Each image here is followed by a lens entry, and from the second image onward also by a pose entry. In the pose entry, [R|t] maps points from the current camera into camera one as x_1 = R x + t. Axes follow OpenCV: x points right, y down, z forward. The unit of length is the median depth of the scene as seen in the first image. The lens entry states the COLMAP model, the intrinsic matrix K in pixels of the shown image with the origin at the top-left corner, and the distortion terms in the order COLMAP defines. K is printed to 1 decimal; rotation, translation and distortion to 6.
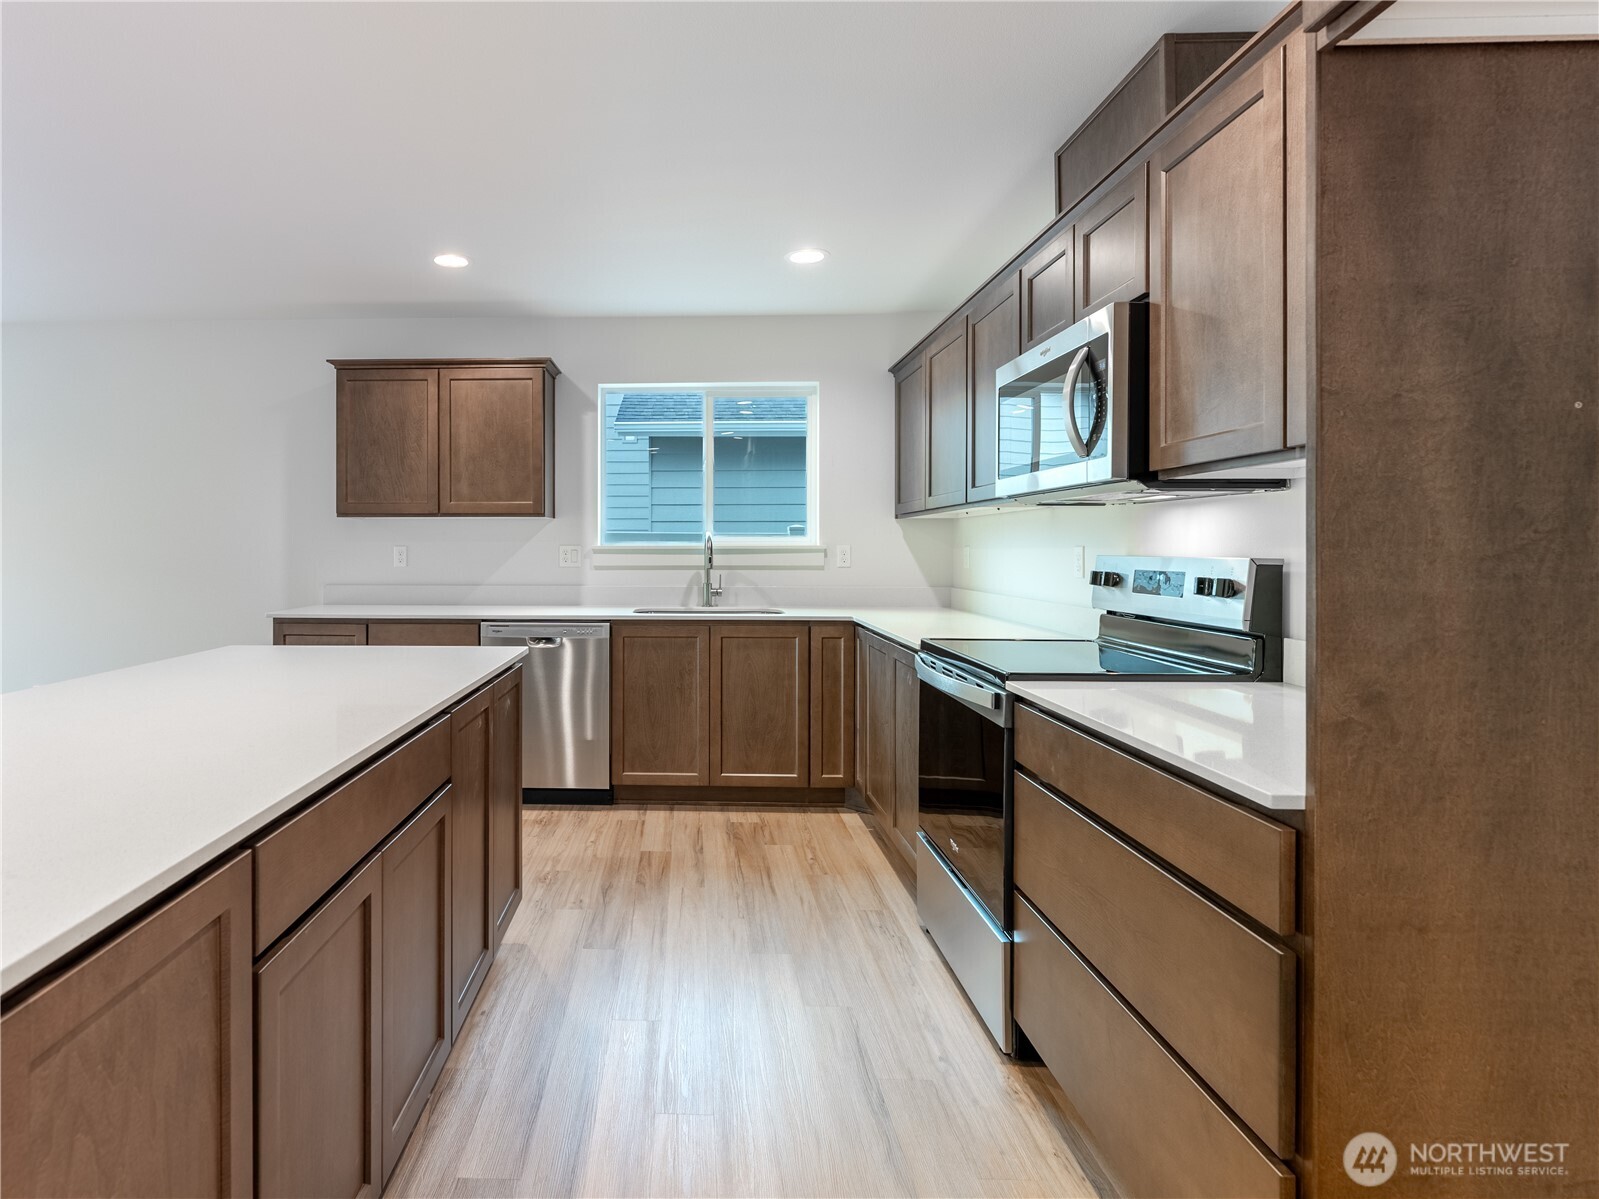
lens RADIAL K [[844.5, 0, 645.5], [0, 844.5, 548.7], [0, 0, 1]] dist [-0.004904, -0.001196]
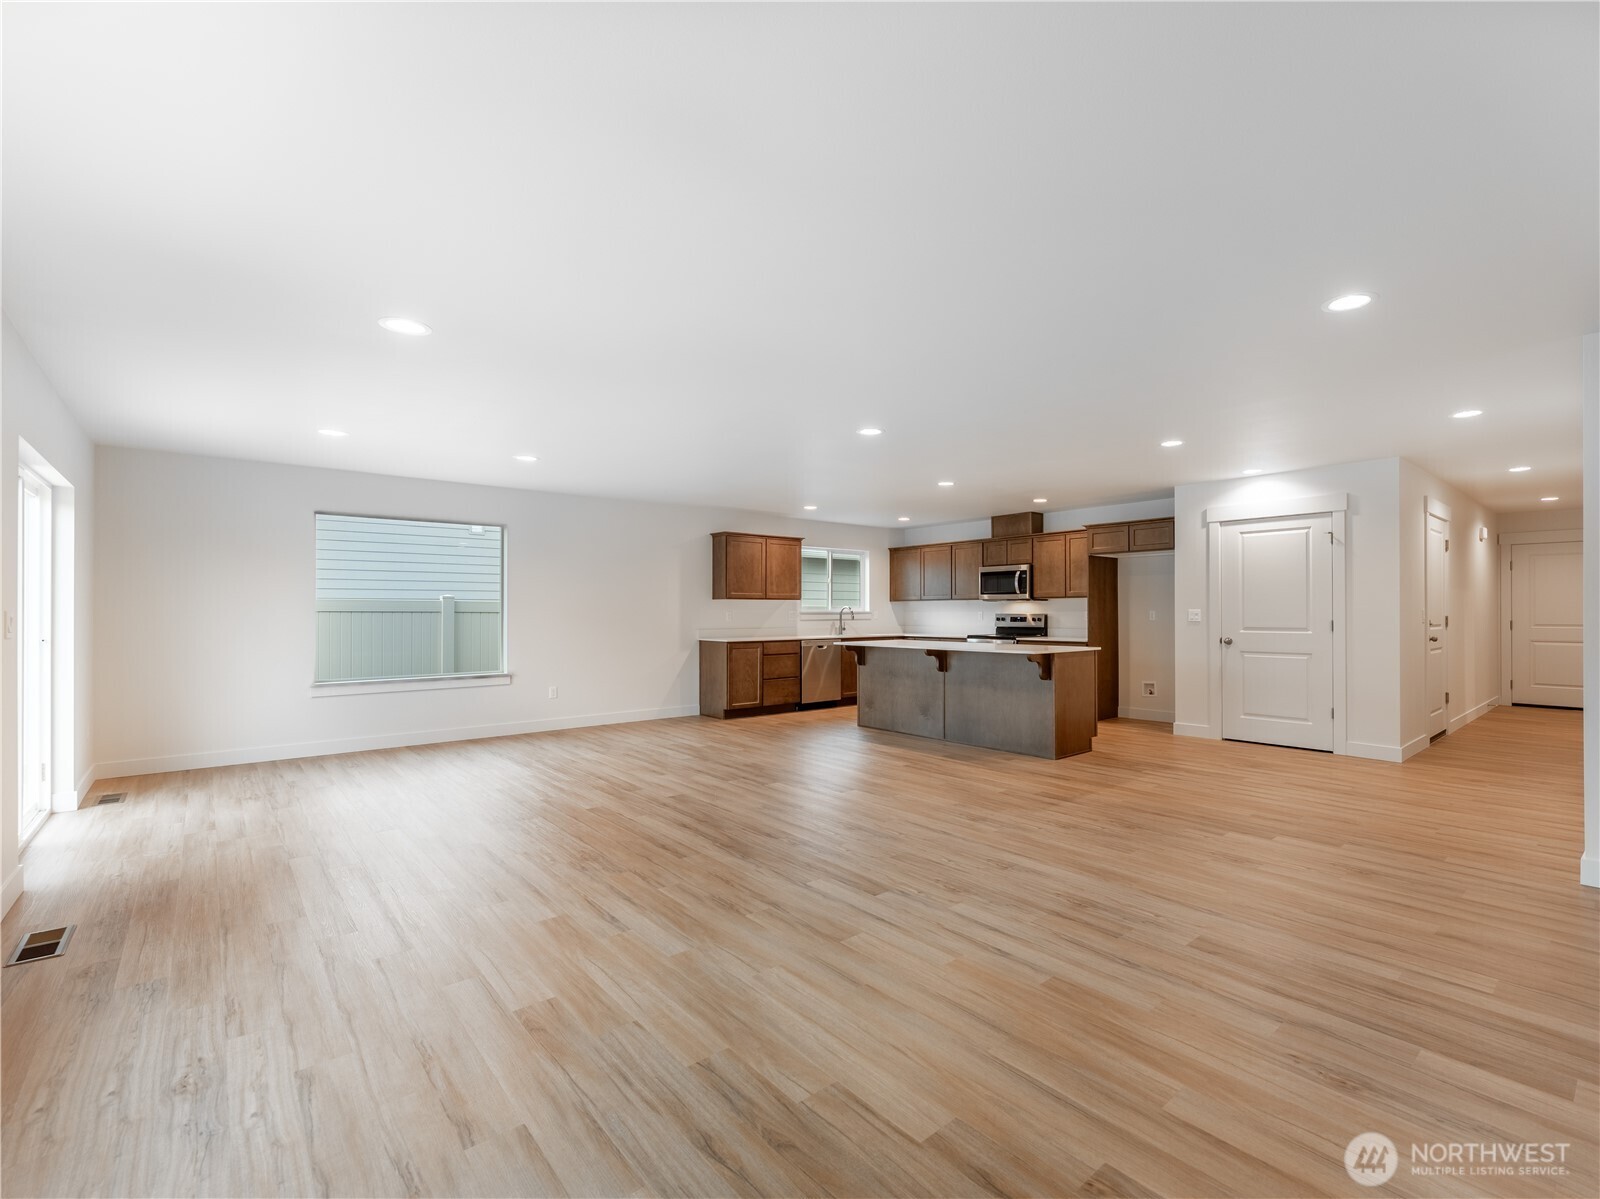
lens RADIAL K [[734.4, 0, 826.9], [0, 734.4, 606.7], [0, 0, 1]] dist [-0.001085, -0.000157]
pose [[0.746326, 0.003478, 0.665571, -1.908017], [0.002373, 0.999966, -0.007886, -0.000265], [-0.665576, 0.007465, 0.746293, -0.873394]]
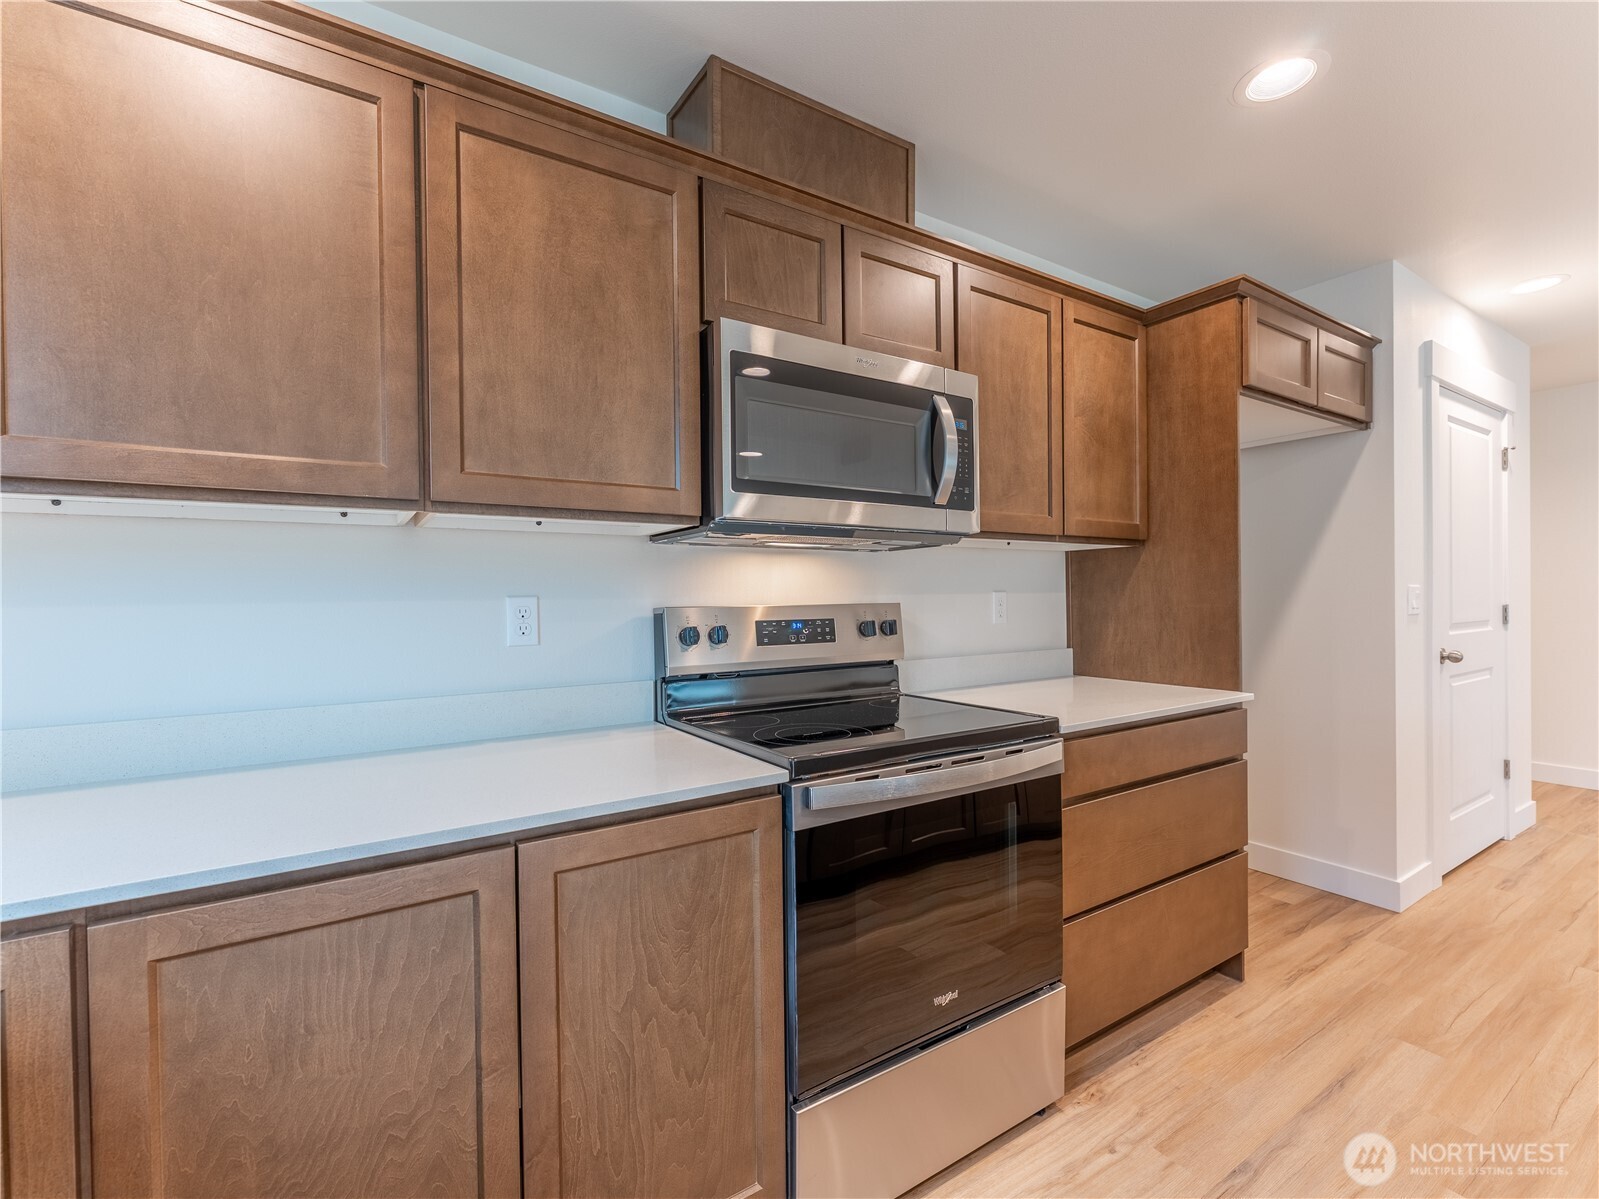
lens RADIAL K [[726.6, 0, 783.7], [0, 726.6, 604.1], [0, 0, 1]] dist [0.001479, 0.000164]
pose [[-0.591465, -0.002963, 0.806326, -0.042366], [0.010575, 0.999879, 0.011431, -0.000856], [-0.806262, 0.015288, -0.591361, 1.008922]]
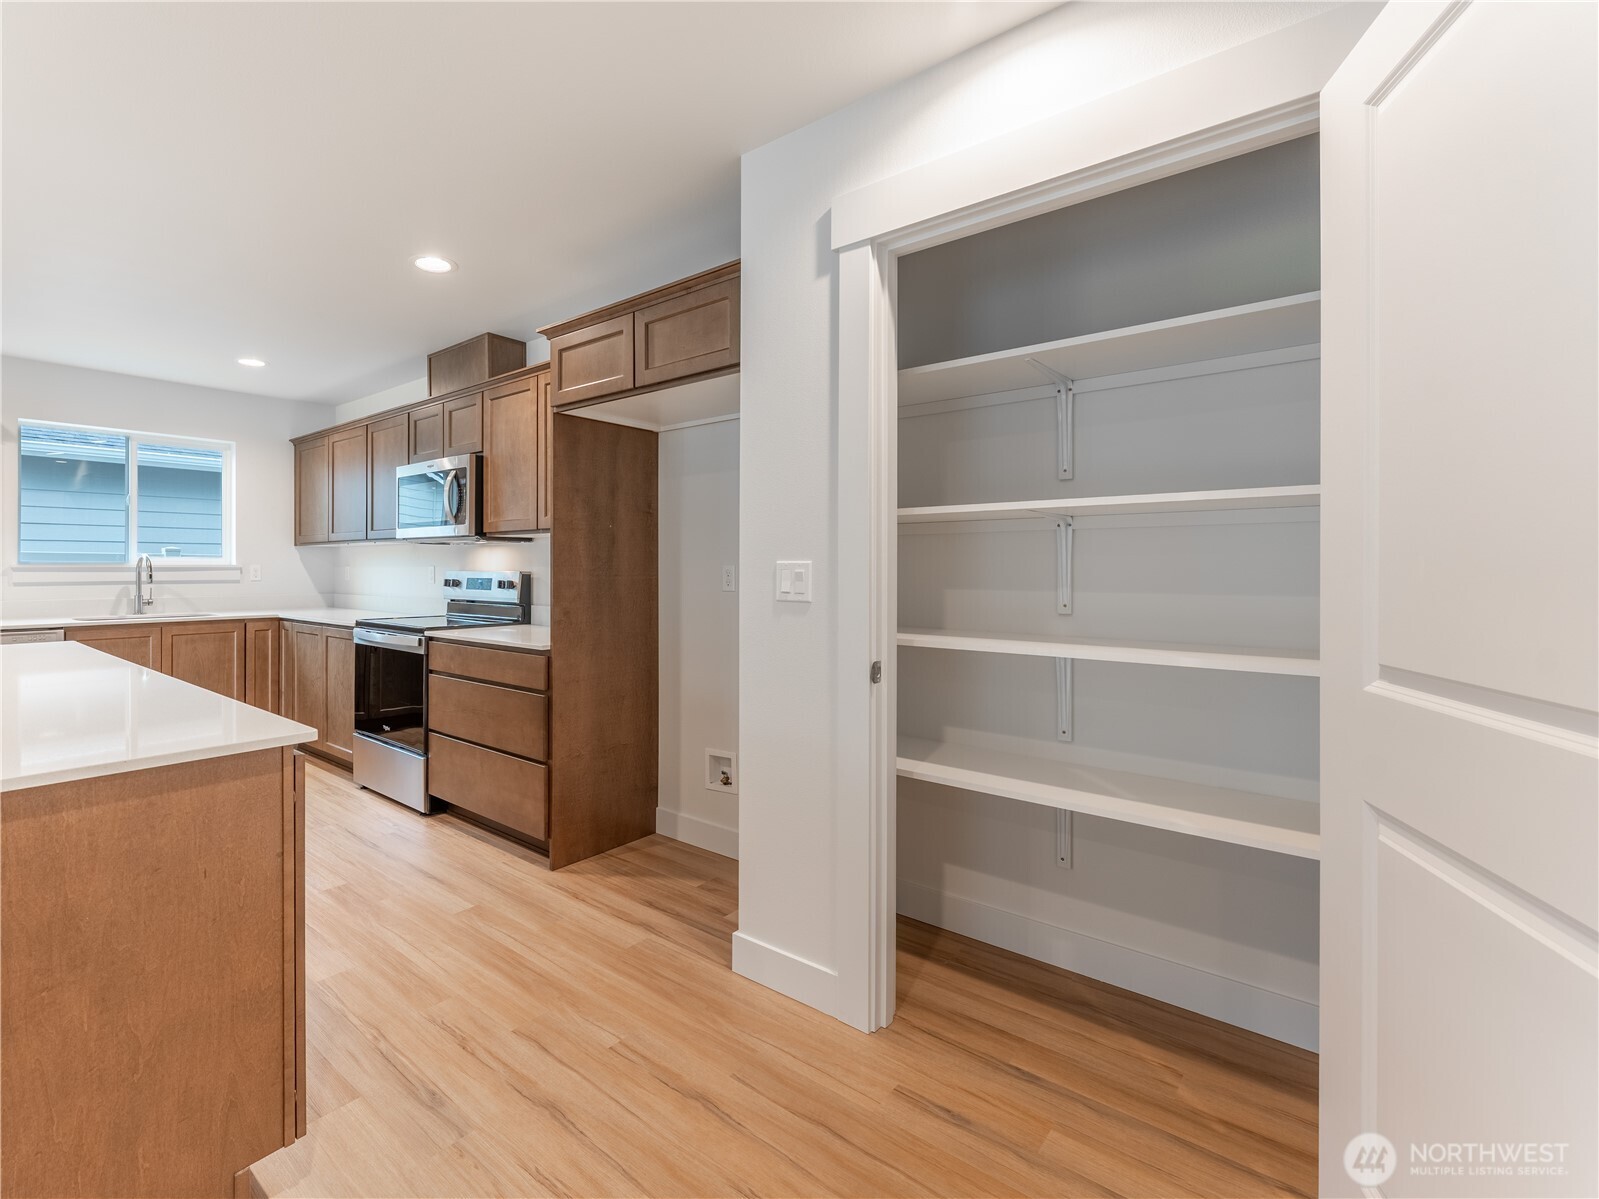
lens RADIAL K [[751.3, 0, 648.3], [0, 751.3, 569.6], [0, 0, 1]] dist [-0.000265, -0.000217]
pose [[0.656420, -0.000889, 0.754395, -0.338167], [-0.001305, 0.999996, 0.002314, 0.000318], [-0.754395, -0.002503, 0.656416, -0.346604]]
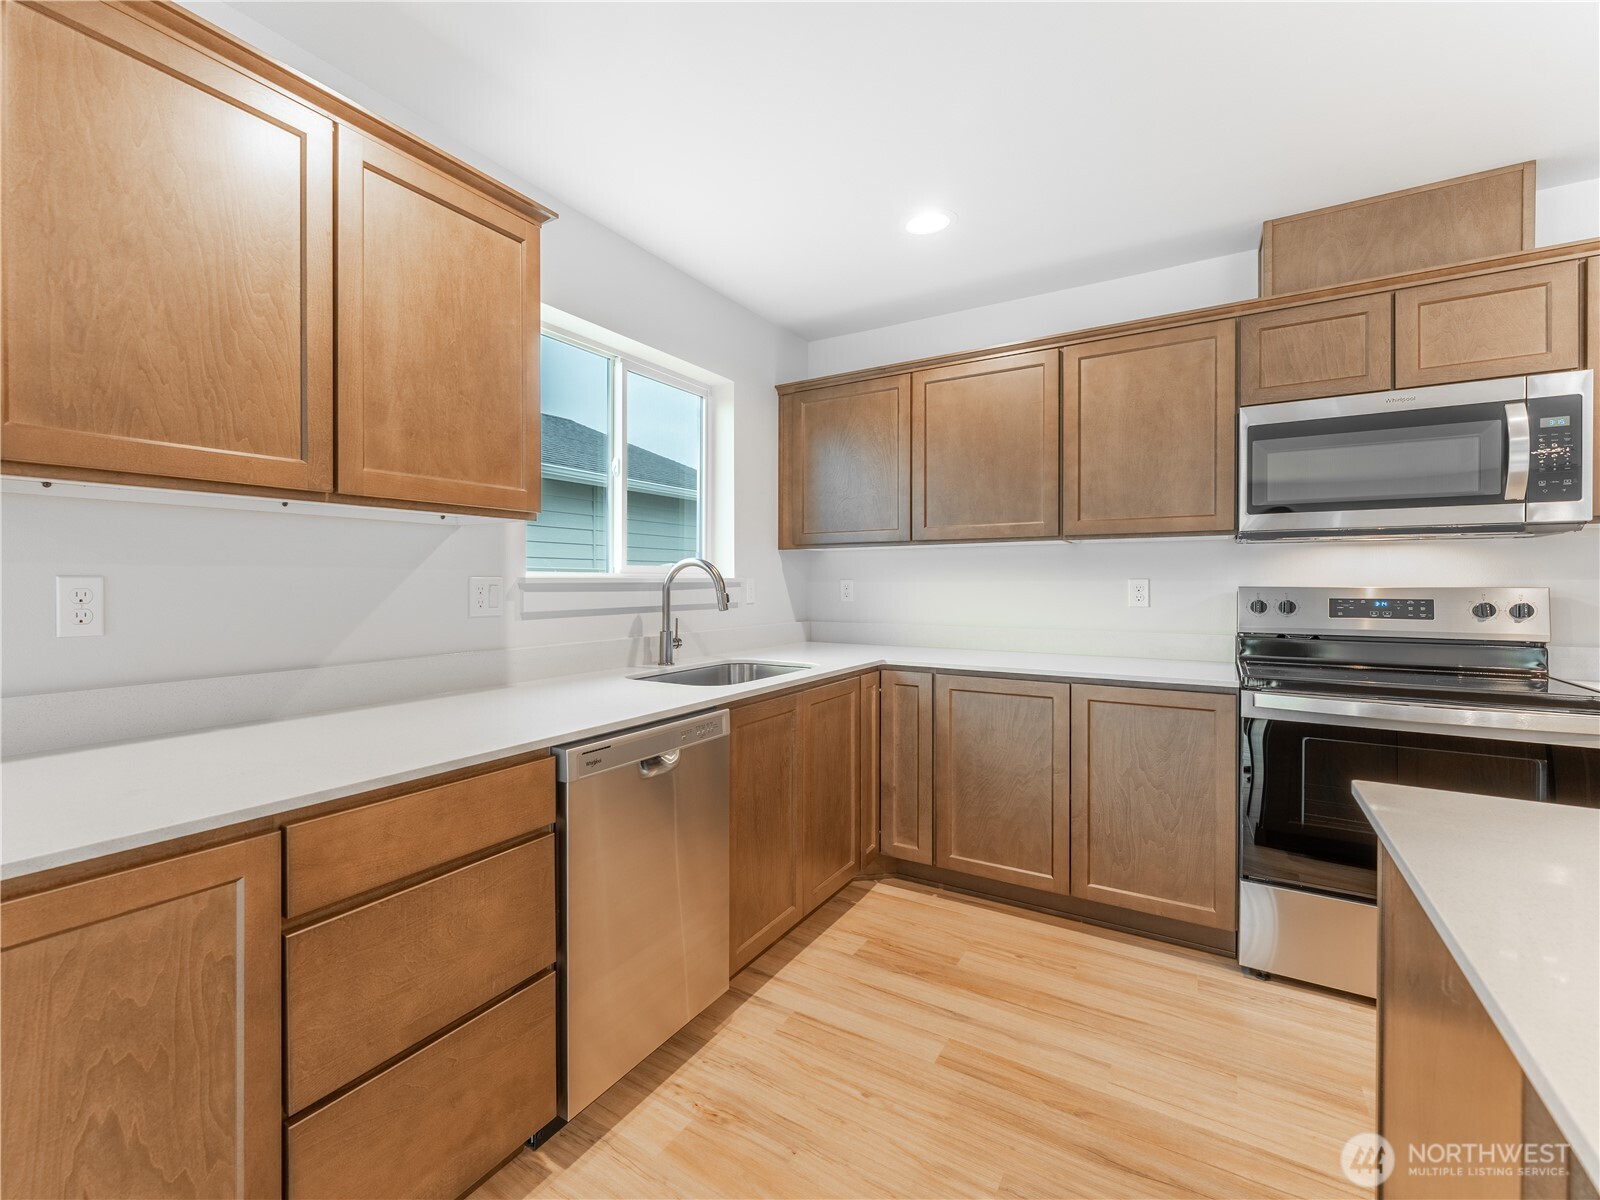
lens RADIAL K [[721.1, 0, 672.8], [0, 721.1, 586.5], [0, 0, 1]] dist [-0.003616, -0.000045]
pose [[0.547349, -0.006456, 0.836880, -0.549897], [0.002139, 0.999978, 0.006315, -0.000119], [-0.836902, -0.001666, 0.547351, 0.859728]]
